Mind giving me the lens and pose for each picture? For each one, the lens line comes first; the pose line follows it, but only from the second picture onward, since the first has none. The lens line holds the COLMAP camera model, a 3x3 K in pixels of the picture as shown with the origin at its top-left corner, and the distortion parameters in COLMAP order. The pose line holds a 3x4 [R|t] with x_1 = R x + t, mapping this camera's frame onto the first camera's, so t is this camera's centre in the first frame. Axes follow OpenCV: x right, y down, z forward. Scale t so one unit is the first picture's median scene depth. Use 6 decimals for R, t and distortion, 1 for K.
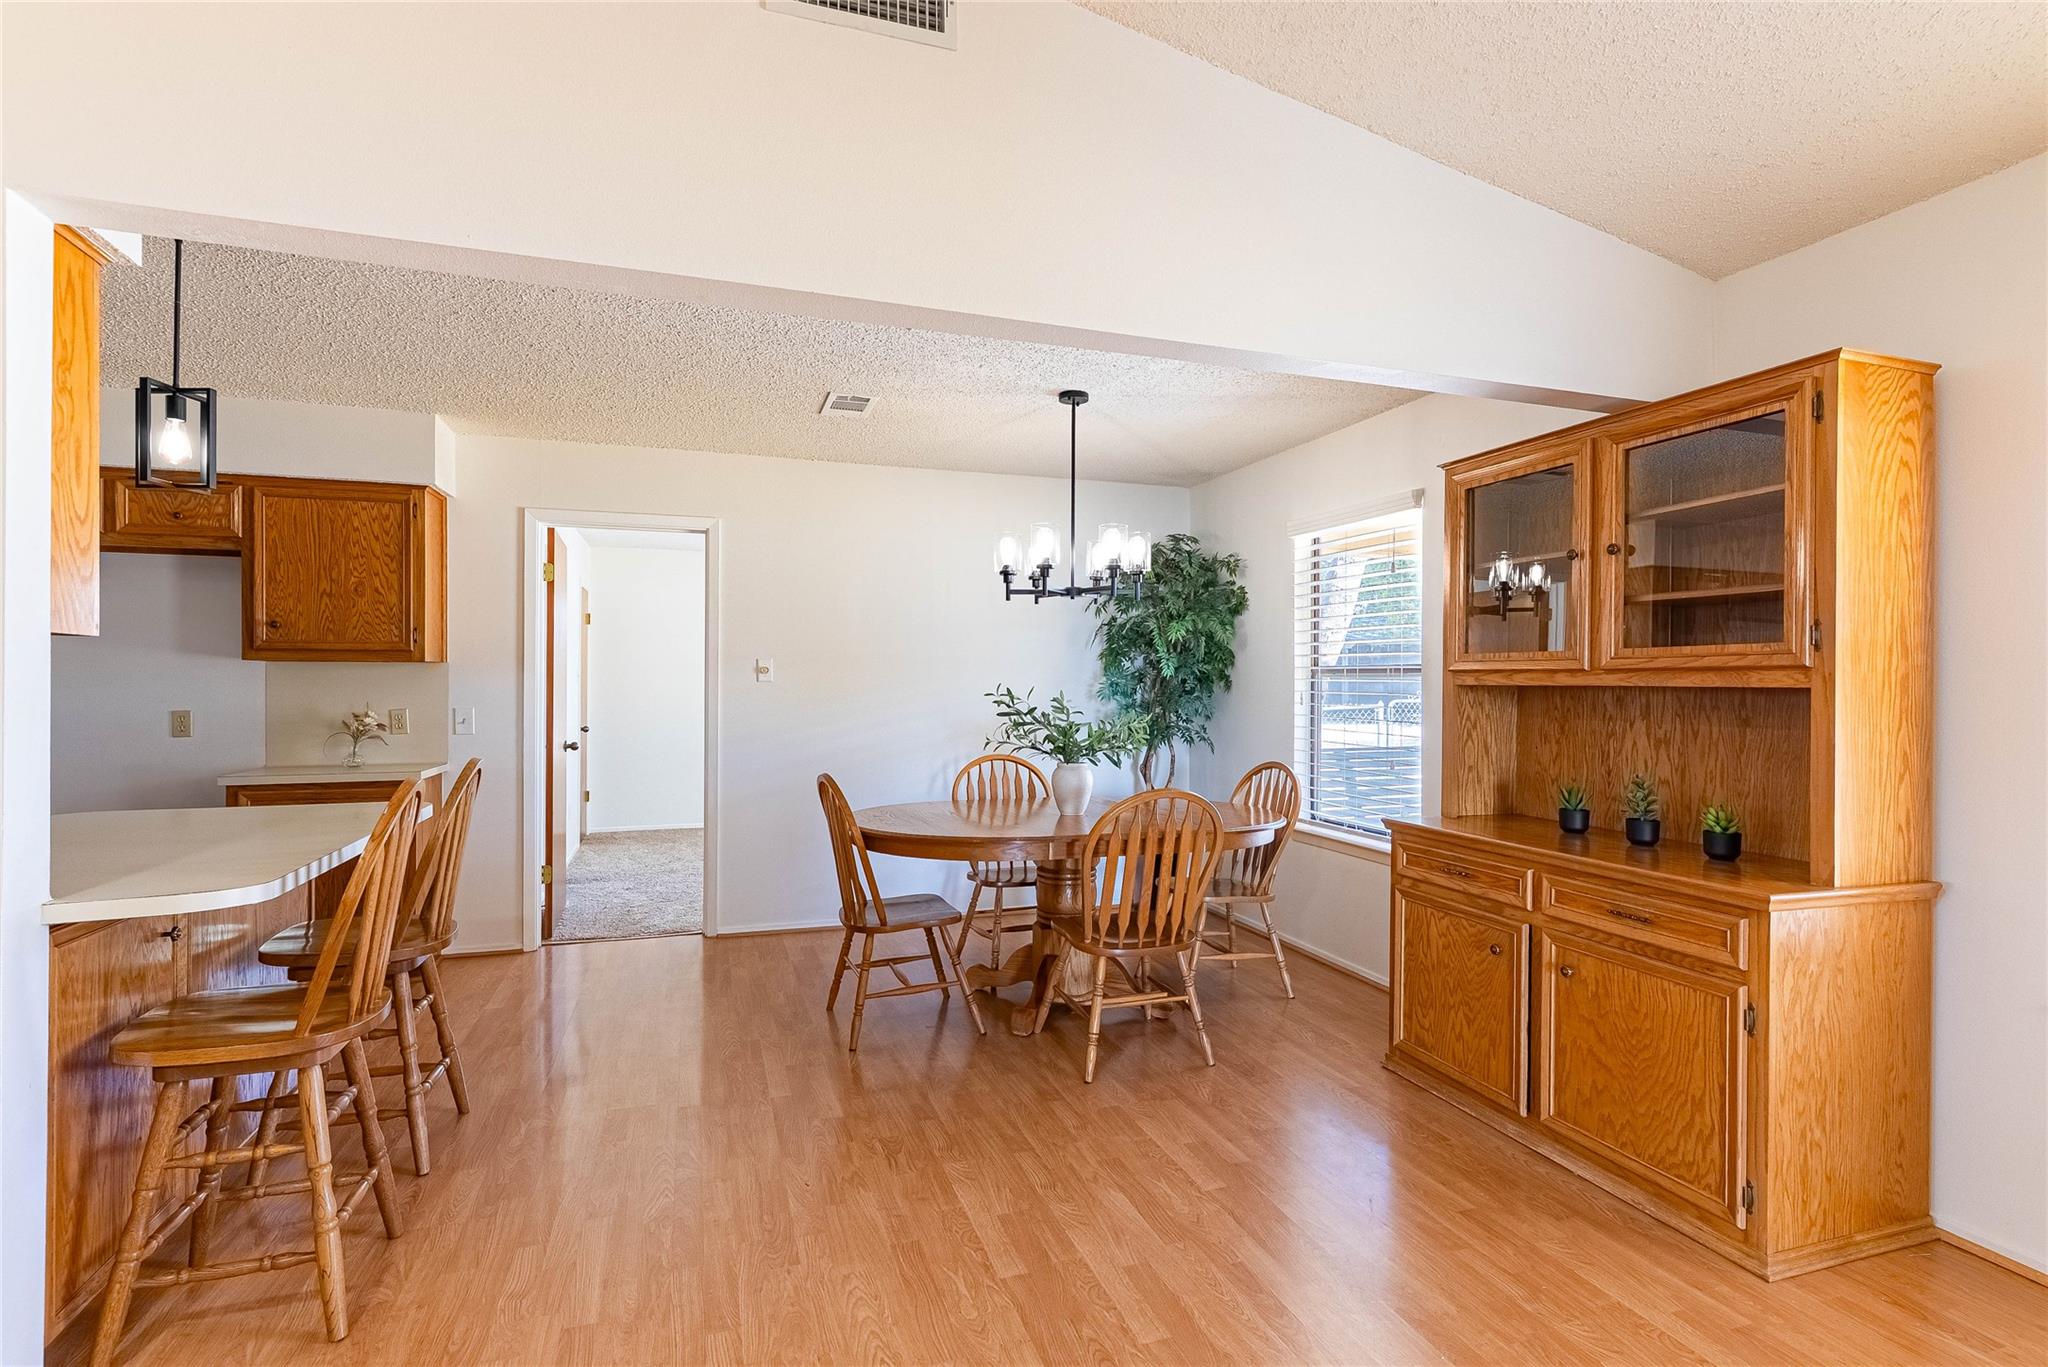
lens RADIAL K [[990.6, 0, 1030.1], [0, 990.6, 676.4], [0, 0, 1]] dist [0.003568, 0.001293]
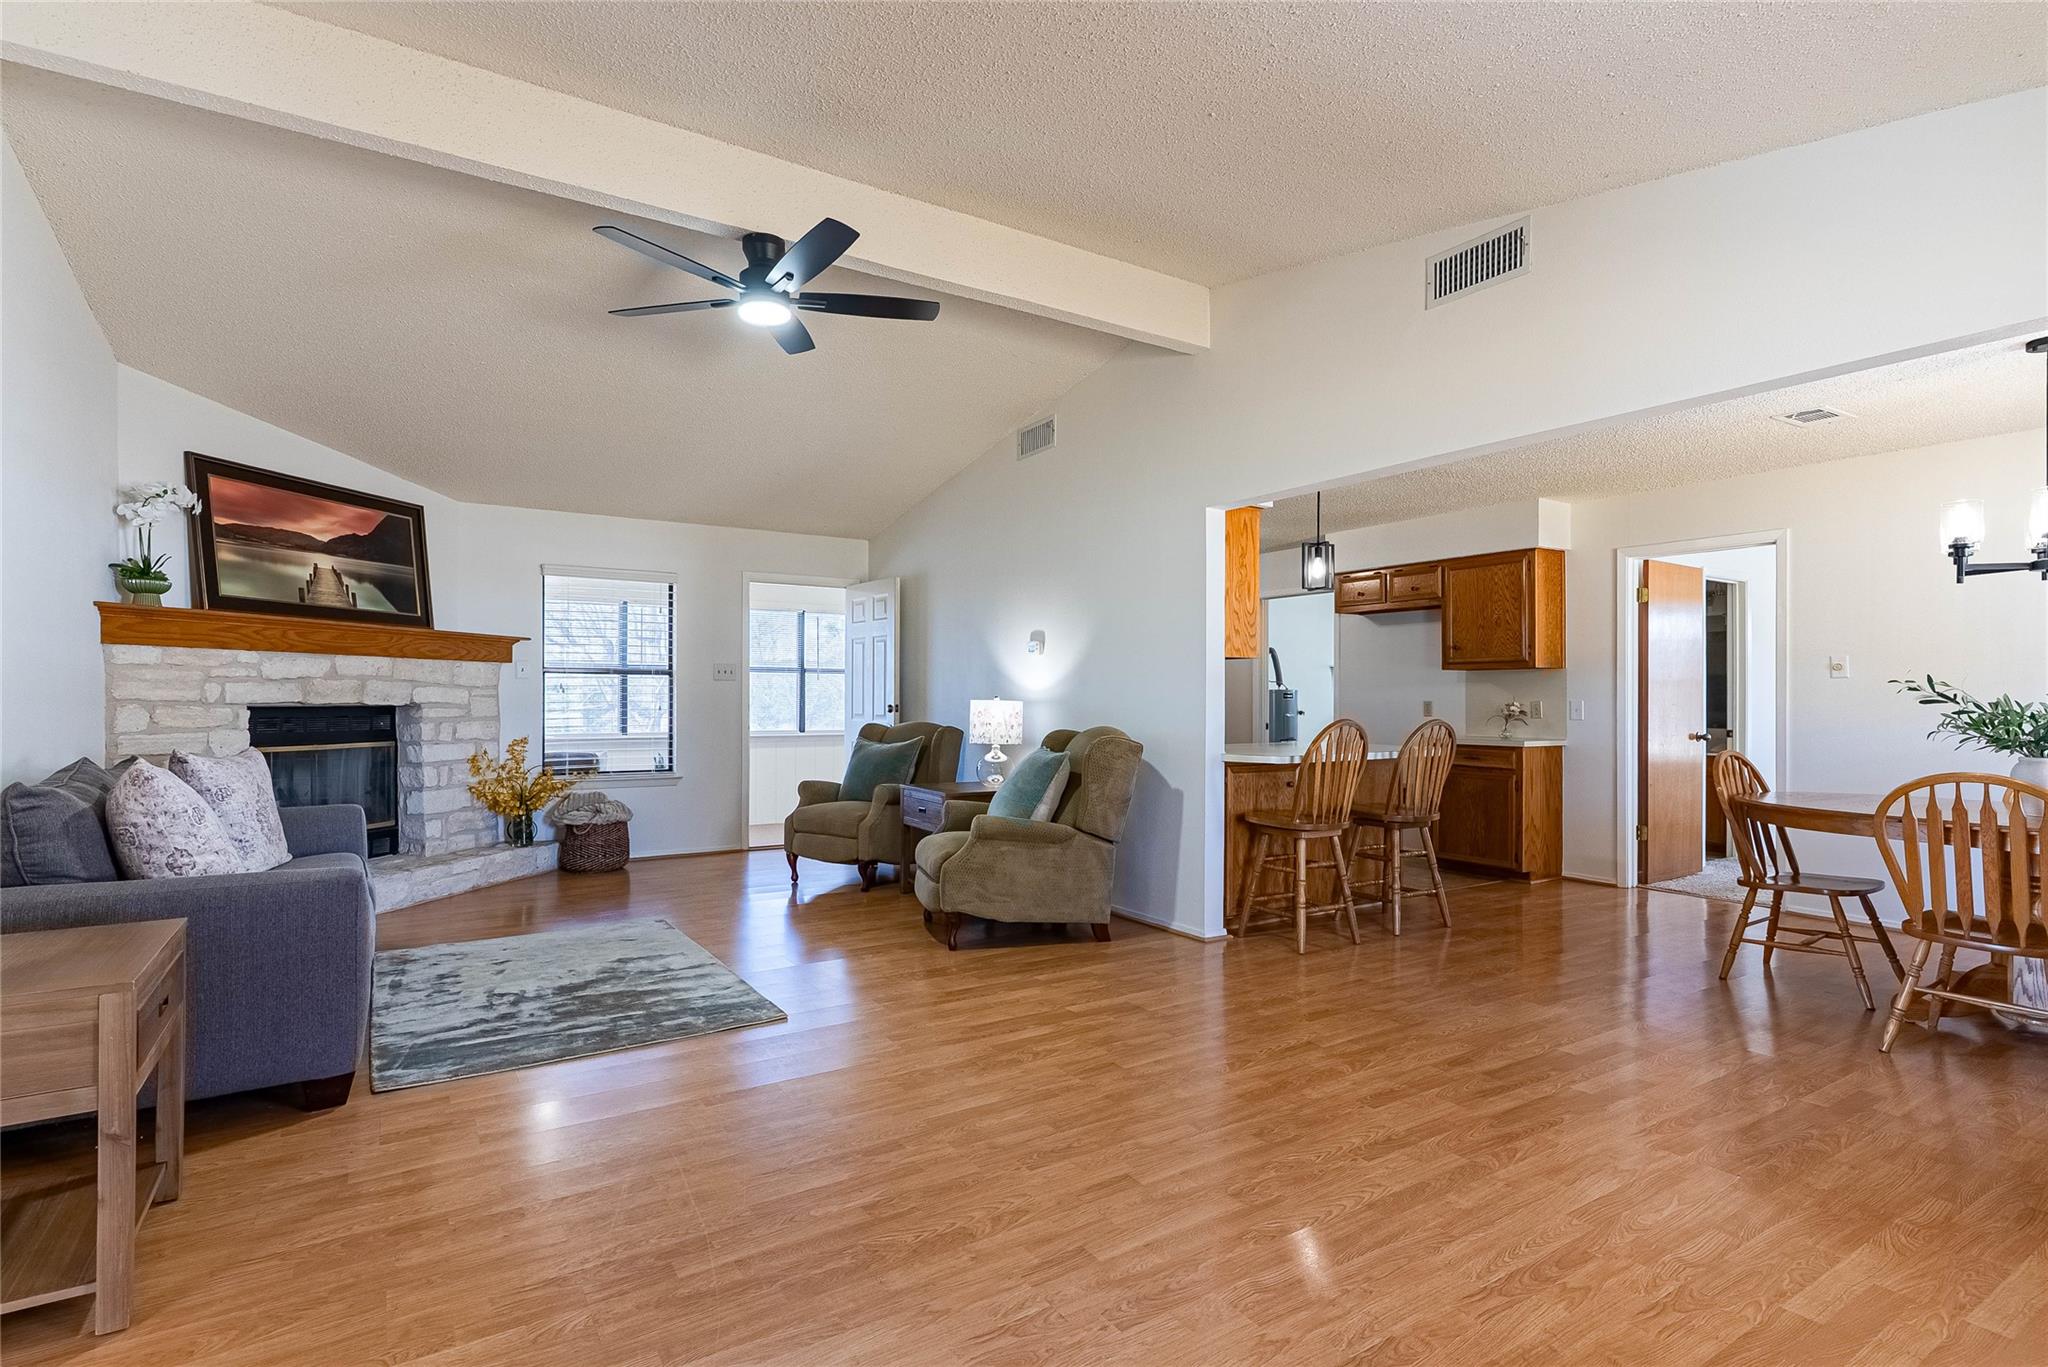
lens RADIAL K [[990.6, 0, 1009.5], [0, 990.6, 693.9], [0, 0, 1]] dist [0.003568, 0.001293]
pose [[0.233027, -0.004643, -0.972459, 0.648752], [0.004052, 0.999985, -0.003803, 0.026758], [0.972462, -0.003054, 0.233042, -0.099966]]
